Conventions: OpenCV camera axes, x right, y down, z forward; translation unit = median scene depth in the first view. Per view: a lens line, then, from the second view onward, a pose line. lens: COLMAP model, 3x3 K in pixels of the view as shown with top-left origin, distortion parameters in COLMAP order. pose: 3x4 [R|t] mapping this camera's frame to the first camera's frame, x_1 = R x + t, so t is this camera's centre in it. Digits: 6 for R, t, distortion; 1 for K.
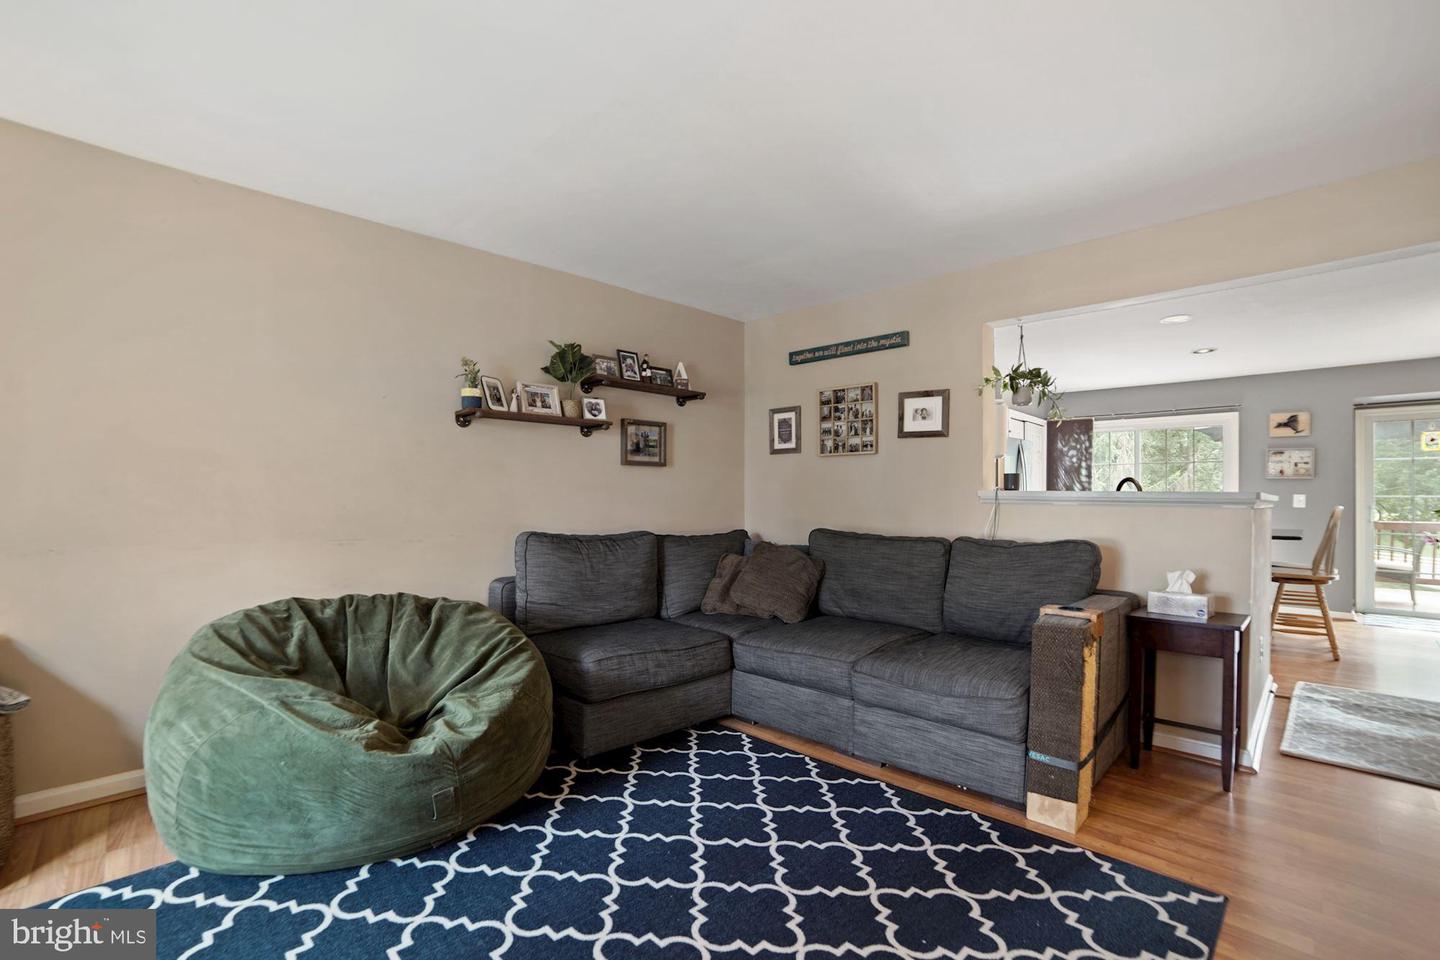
lens RADIAL K [[650.7, 0, 715.8], [0, 650.7, 487.1], [0, 0, 1]] dist [-0.038863, 0.000149]
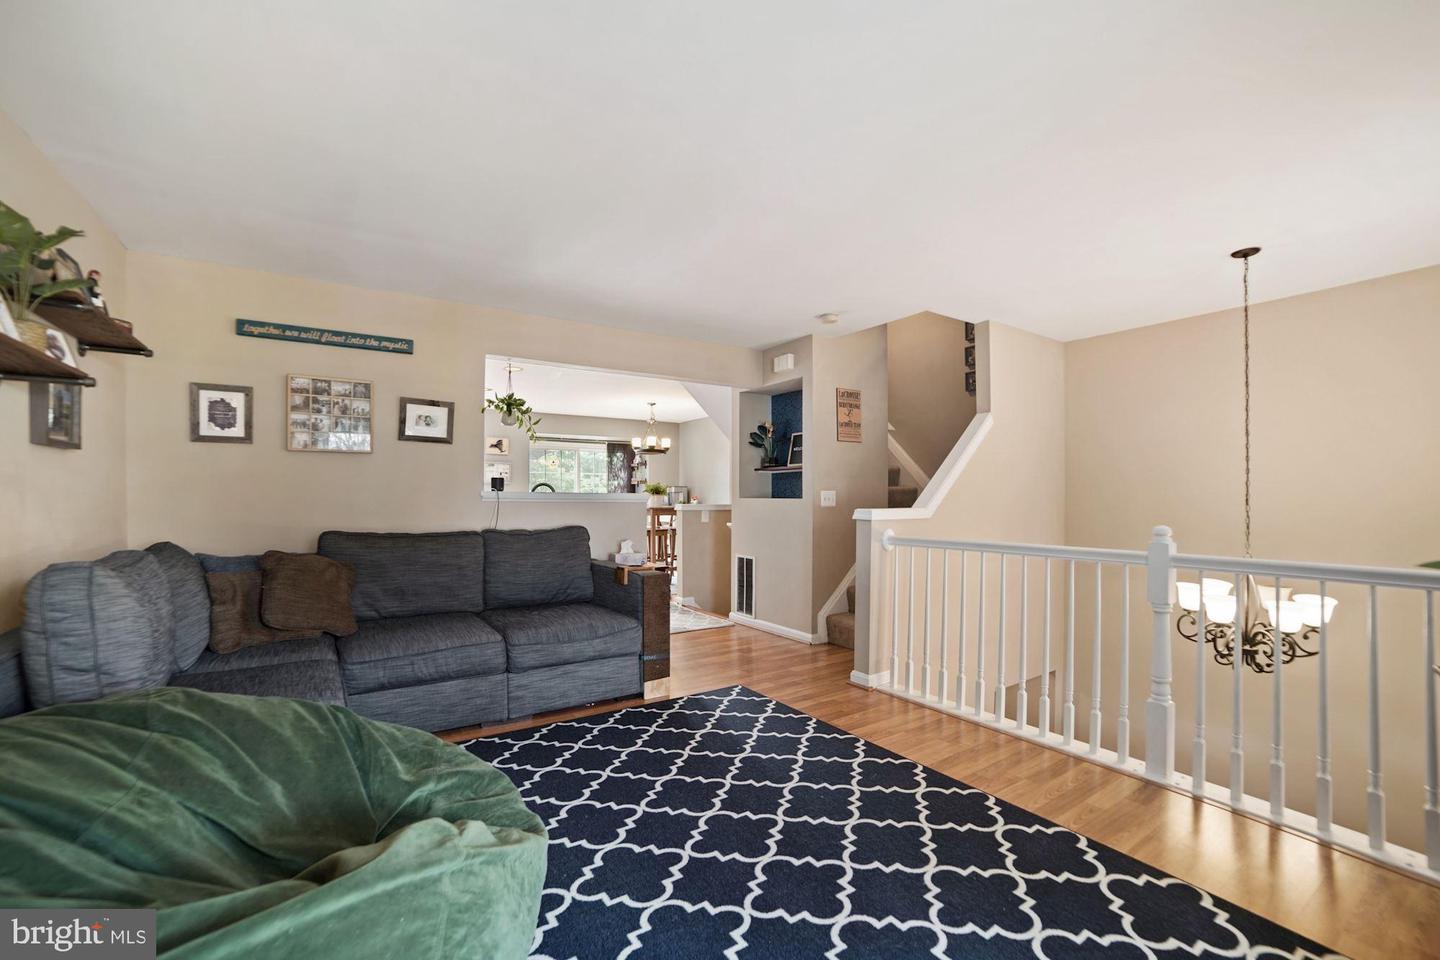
lens RADIAL K [[610.6, 0, 720.0], [0, 610.6, 480.0], [0, 0, 1]] dist [-0.036924, 0.000051]
pose [[0.224139, 0.021460, 0.974321, -0.530011], [-0.012088, 0.999742, -0.019239, 0.001101], [-0.974482, -0.007466, 0.224341, 0.270552]]
